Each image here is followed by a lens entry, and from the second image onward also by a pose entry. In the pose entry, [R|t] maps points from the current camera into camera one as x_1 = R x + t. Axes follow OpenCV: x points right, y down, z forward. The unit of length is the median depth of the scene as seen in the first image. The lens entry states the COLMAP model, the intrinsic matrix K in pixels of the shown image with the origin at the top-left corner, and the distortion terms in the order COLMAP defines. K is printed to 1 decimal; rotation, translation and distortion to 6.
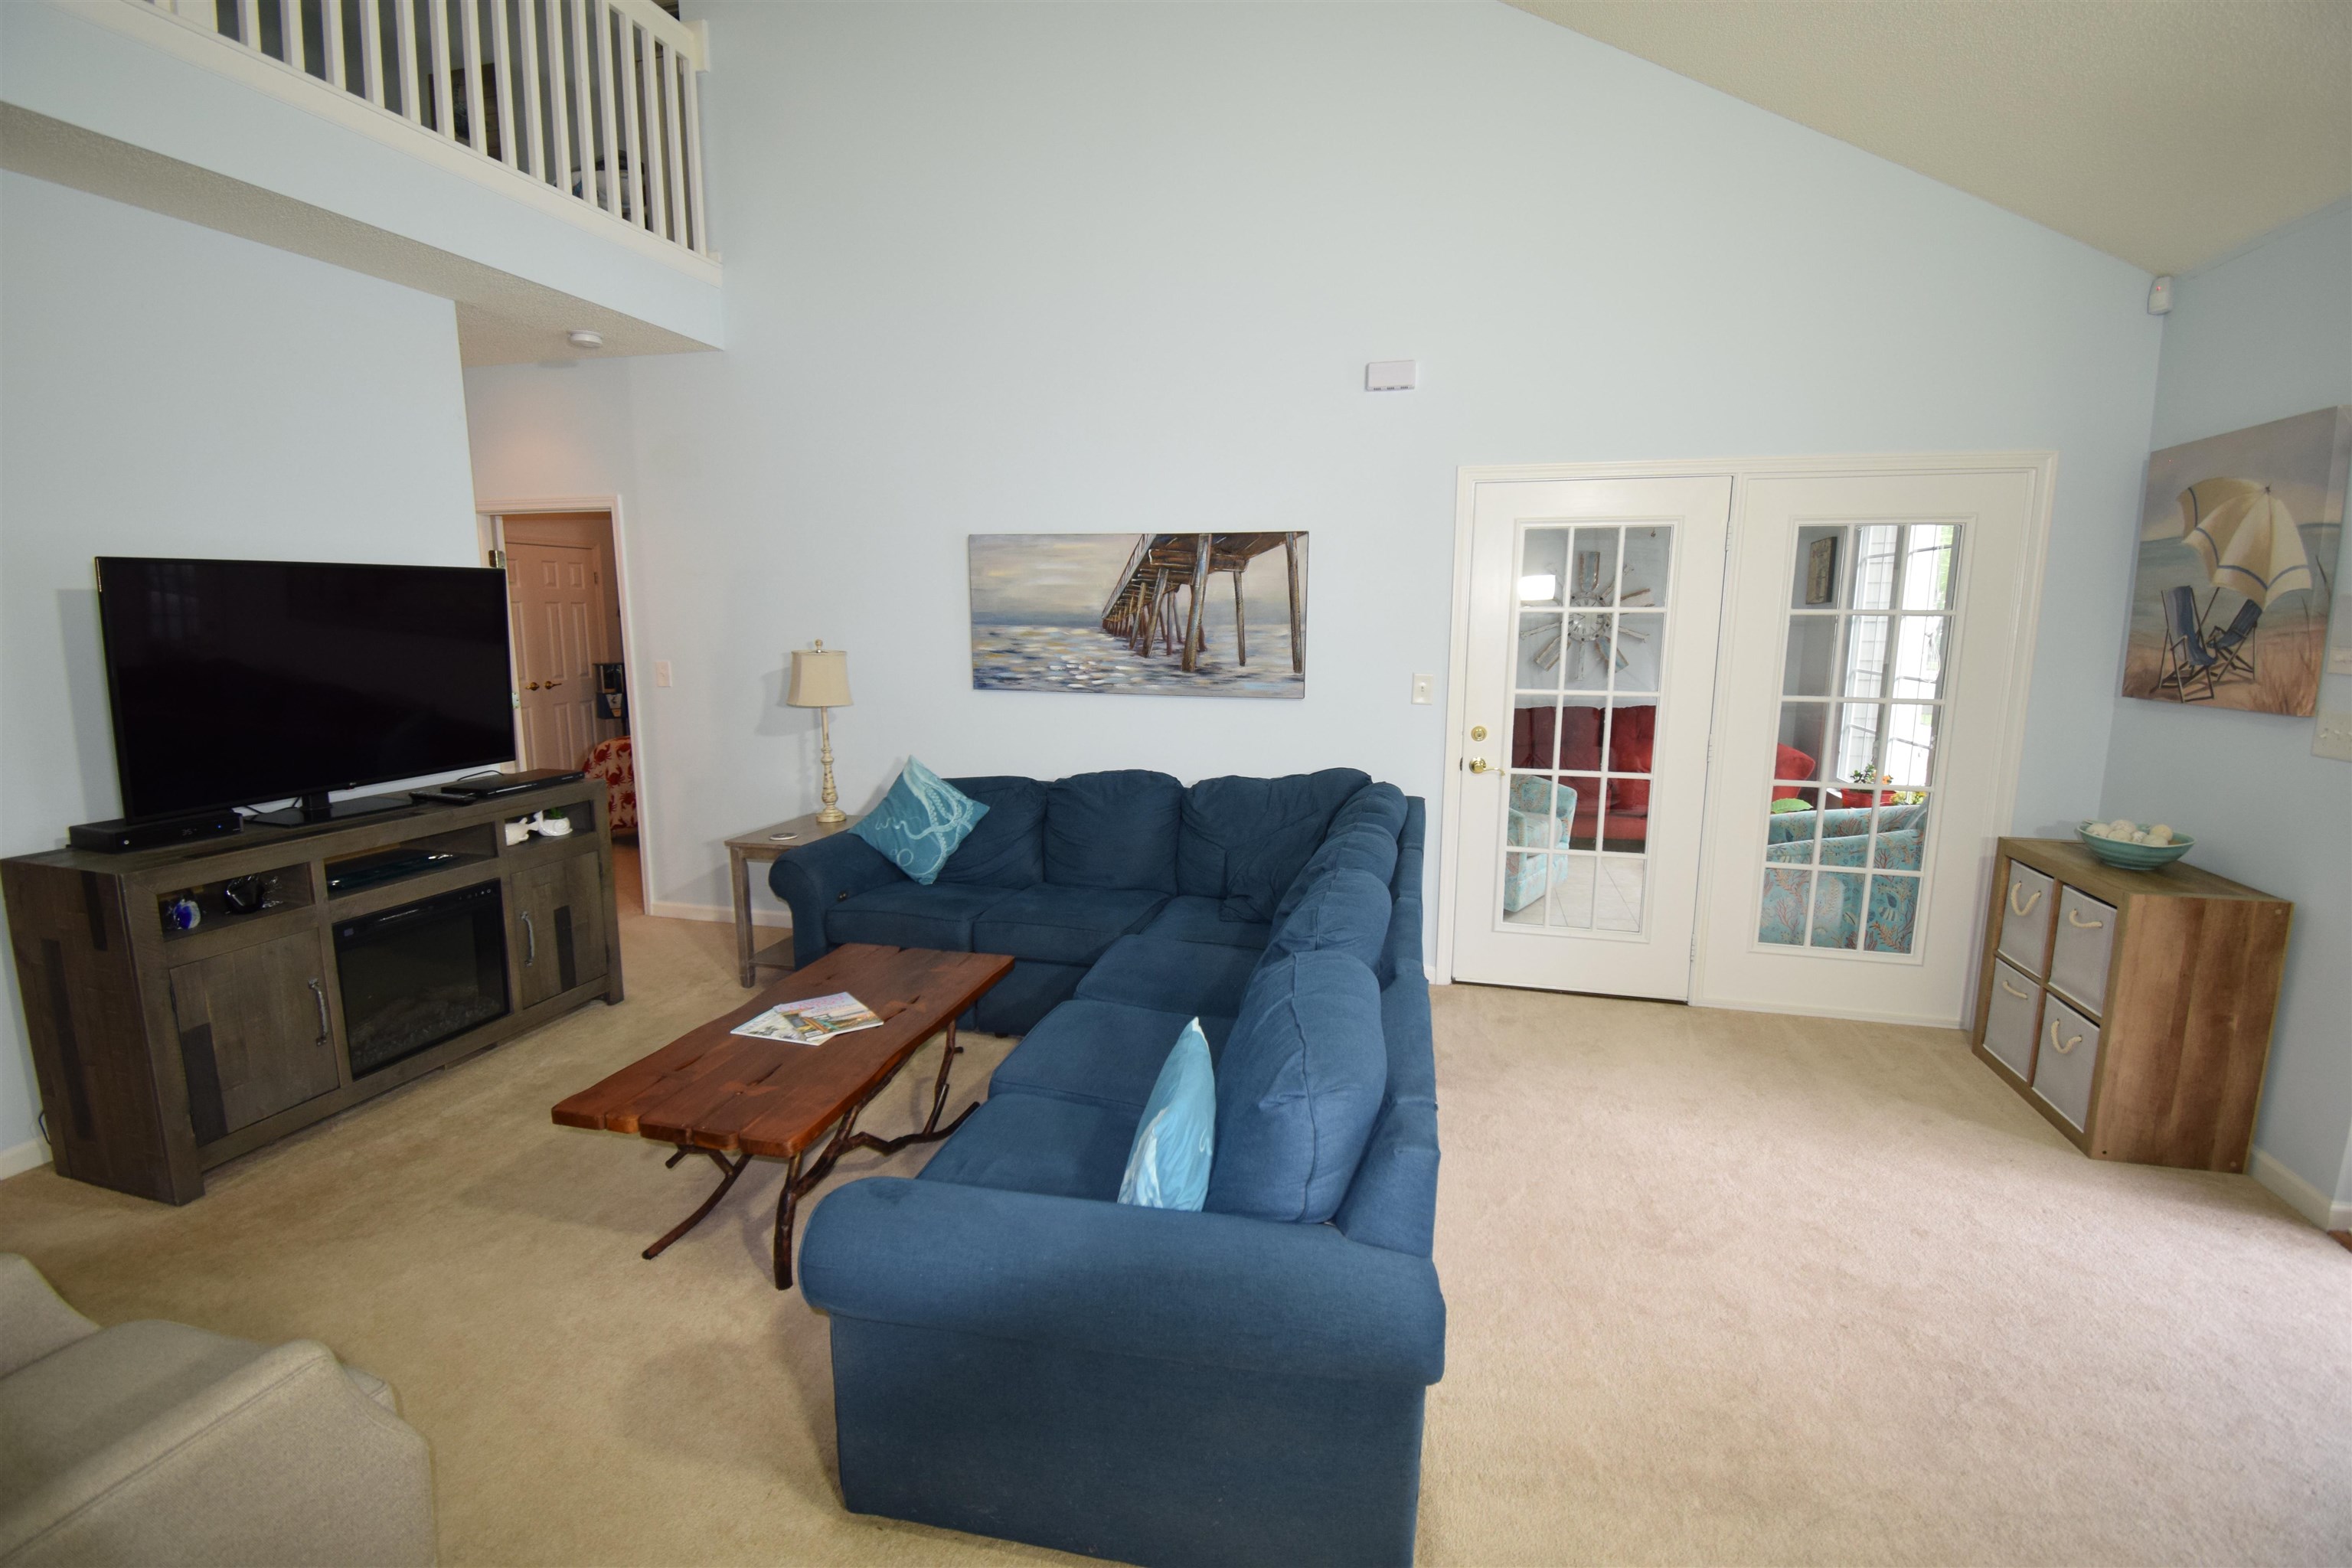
lens RADIAL K [[1038.3, 0, 1177.2], [0, 1038.3, 777.6], [0, 0, 1]] dist [0.016467, -0.024394]
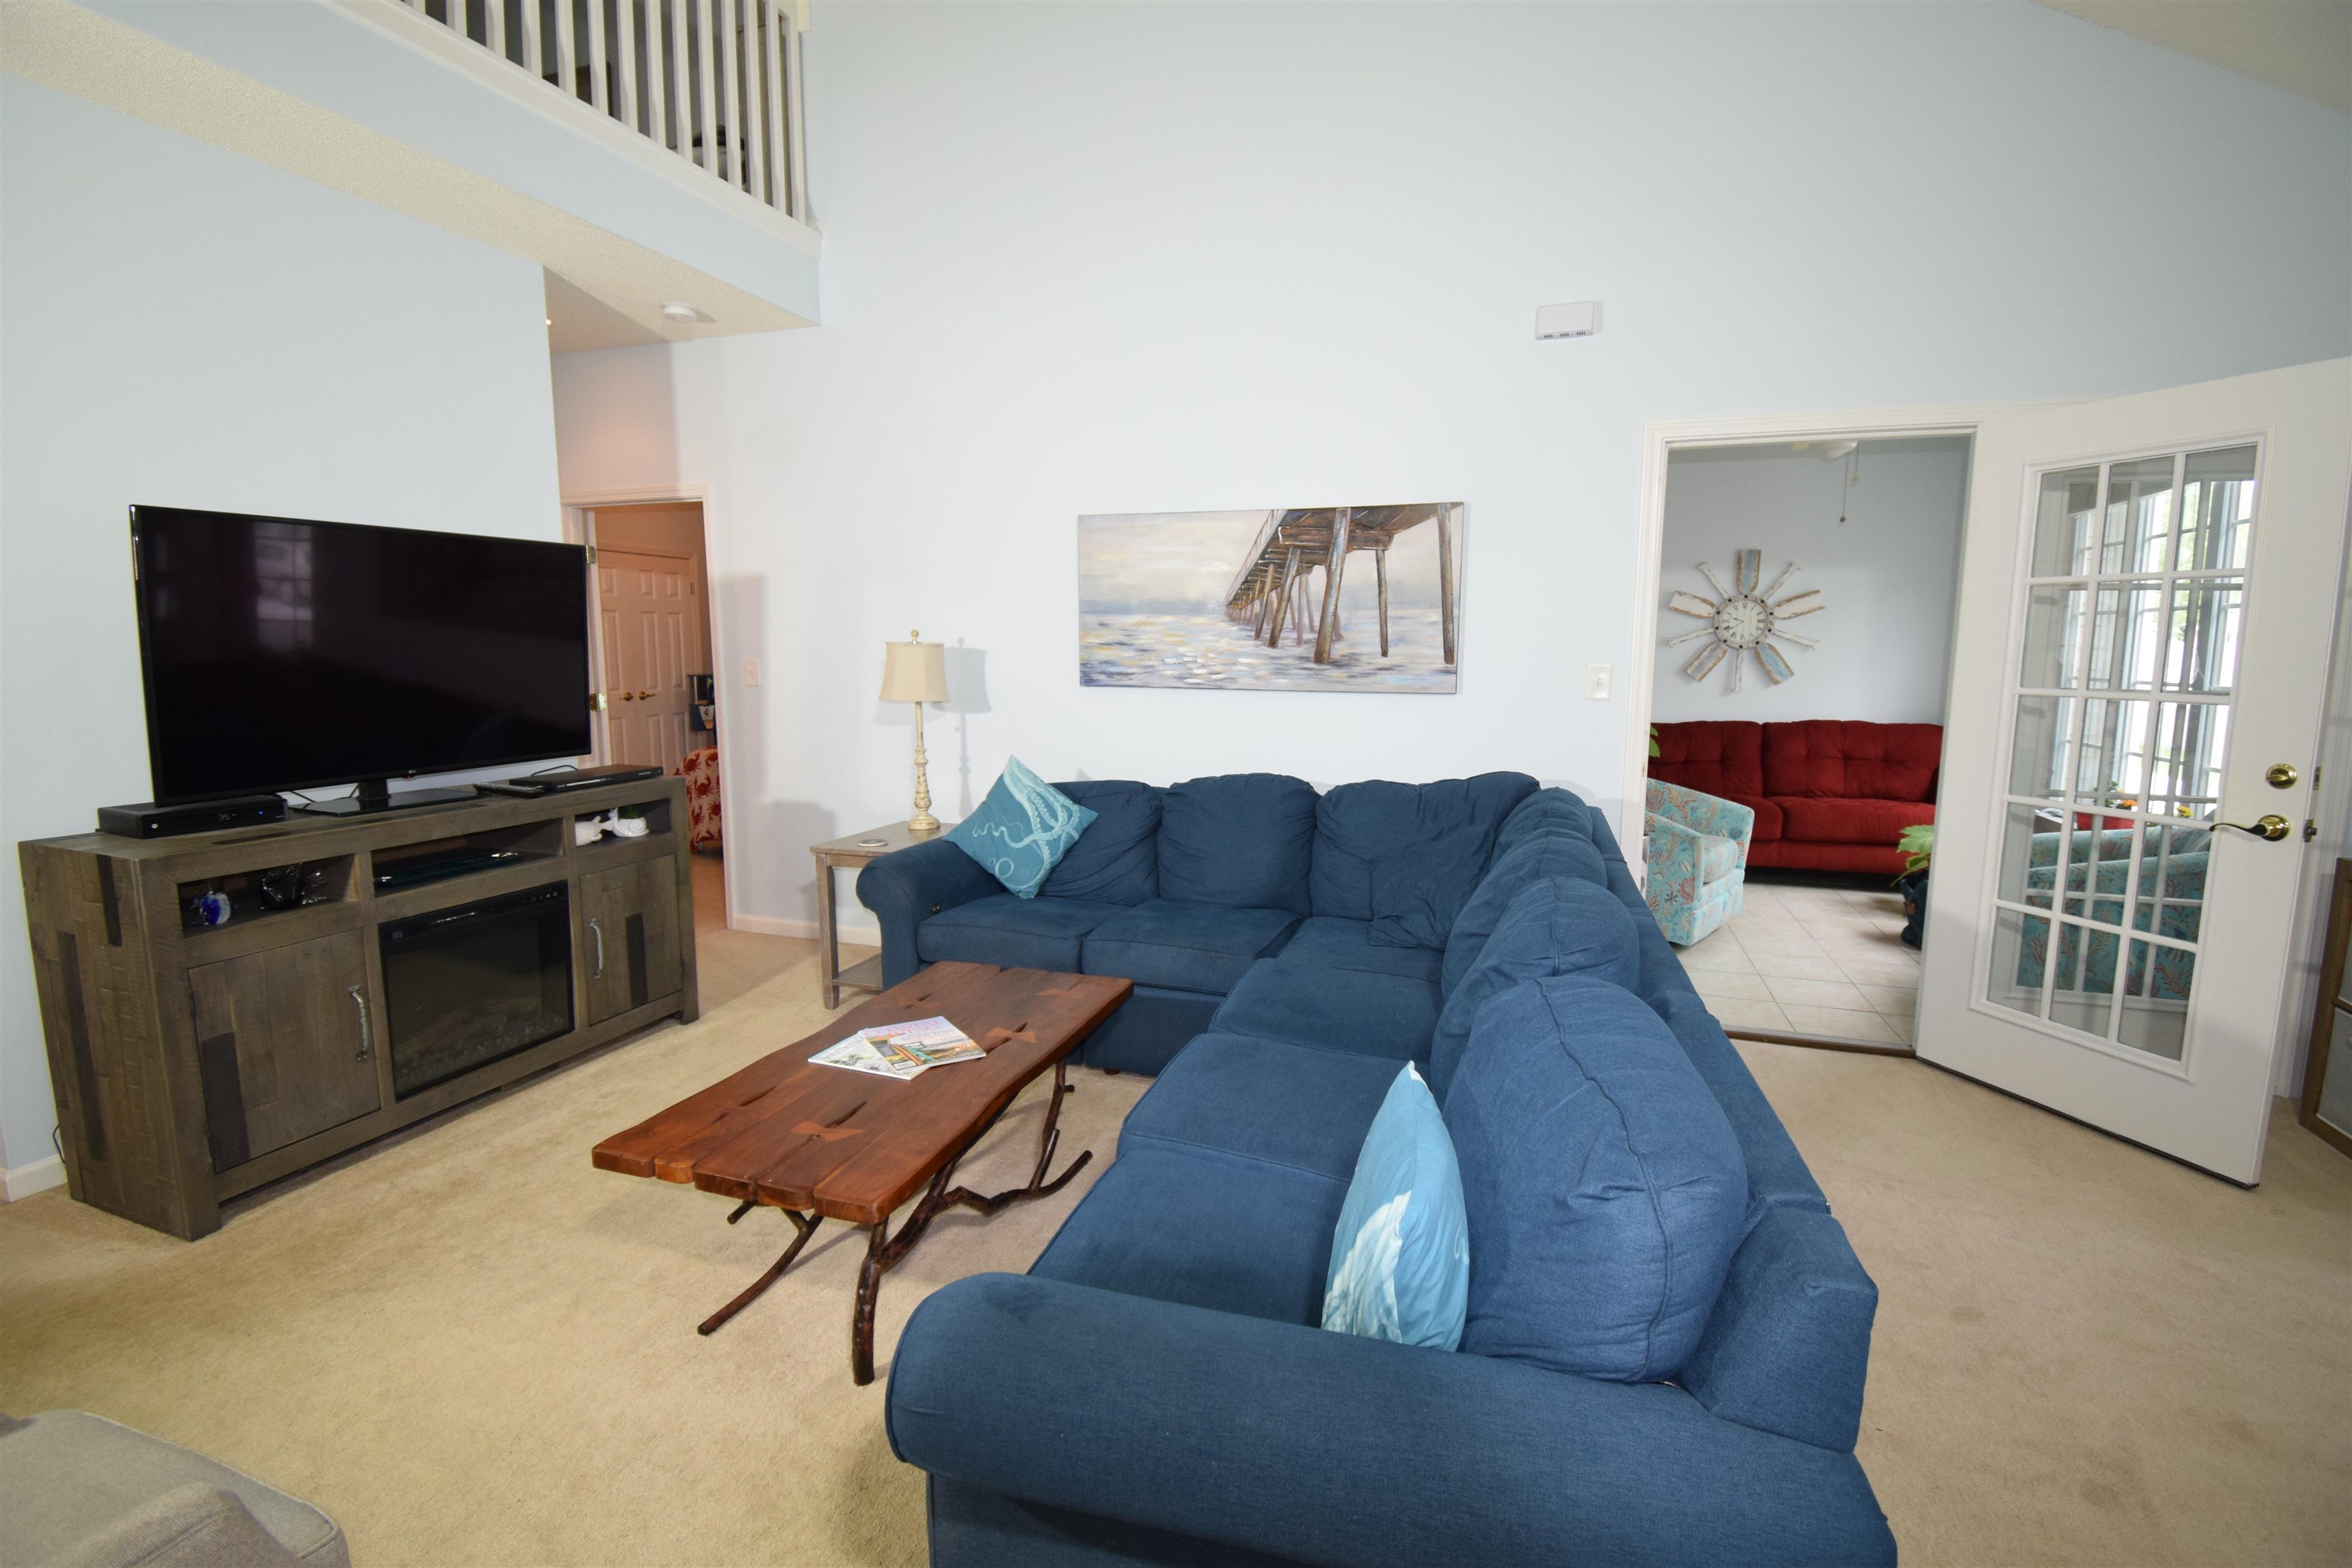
lens RADIAL K [[1038.3, 0, 1177.2], [0, 1038.3, 777.6], [0, 0, 1]] dist [0.016467, -0.024394]
pose [[0.996997, 0.009152, -0.076895, -0.061675], [-0.011617, 0.999431, -0.031673, 0.035159], [0.076562, 0.032472, 0.996536, 0.157935]]
